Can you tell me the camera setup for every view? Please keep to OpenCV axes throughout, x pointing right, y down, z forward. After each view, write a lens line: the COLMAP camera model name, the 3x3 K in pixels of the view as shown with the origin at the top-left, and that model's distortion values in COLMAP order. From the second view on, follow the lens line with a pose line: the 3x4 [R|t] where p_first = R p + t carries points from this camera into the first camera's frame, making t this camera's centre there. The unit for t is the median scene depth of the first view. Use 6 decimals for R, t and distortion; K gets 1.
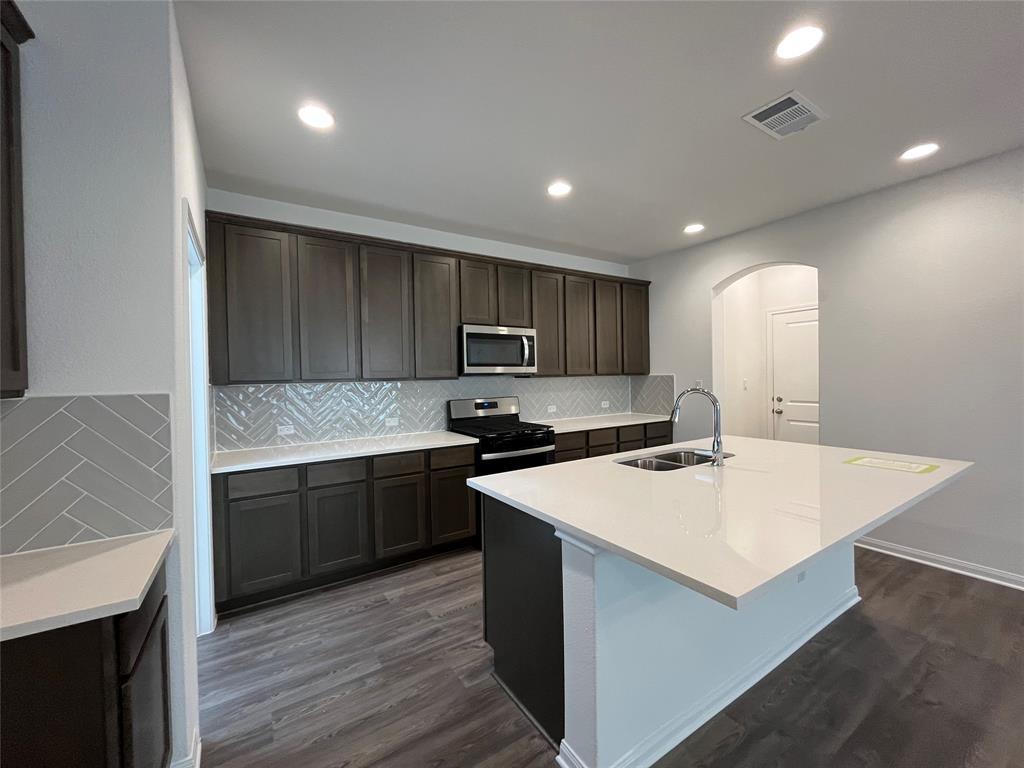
lens RADIAL K [[409.6, 0, 509.2], [0, 409.6, 382.5], [0, 0, 1]] dist [-0.001154, 0.000042]
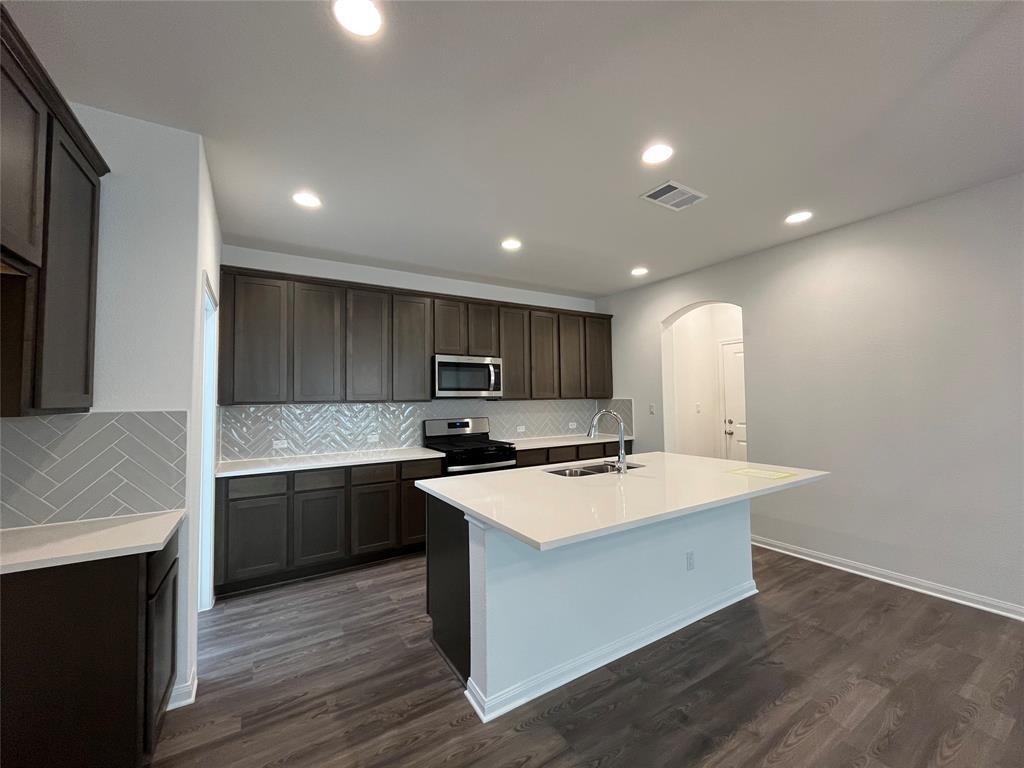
lens RADIAL K [[409.6, 0, 509.0], [0, 409.6, 382.9], [0, 0, 1]] dist [-0.001154, 0.000042]
pose [[0.999793, 0.004640, -0.019825, 0.159535], [-0.005710, 0.998510, -0.054275, 0.000699], [0.019543, 0.054377, 0.998329, -0.204023]]
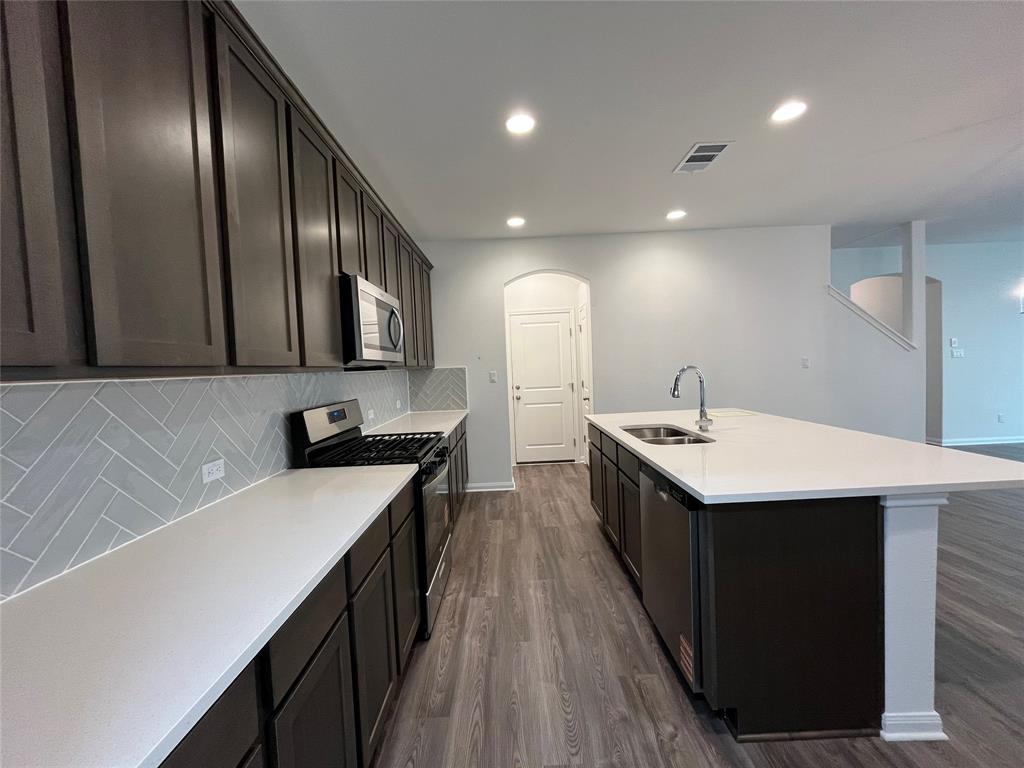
lens RADIAL K [[409.6, 0, 509.6], [0, 409.6, 383.4], [0, 0, 1]] dist [-0.001154, 0.000042]
pose [[0.539657, -0.038961, 0.840983, -0.641637], [0.049257, 0.998679, 0.014659, 0.019102], [-0.840443, 0.033513, 0.540863, 0.678283]]
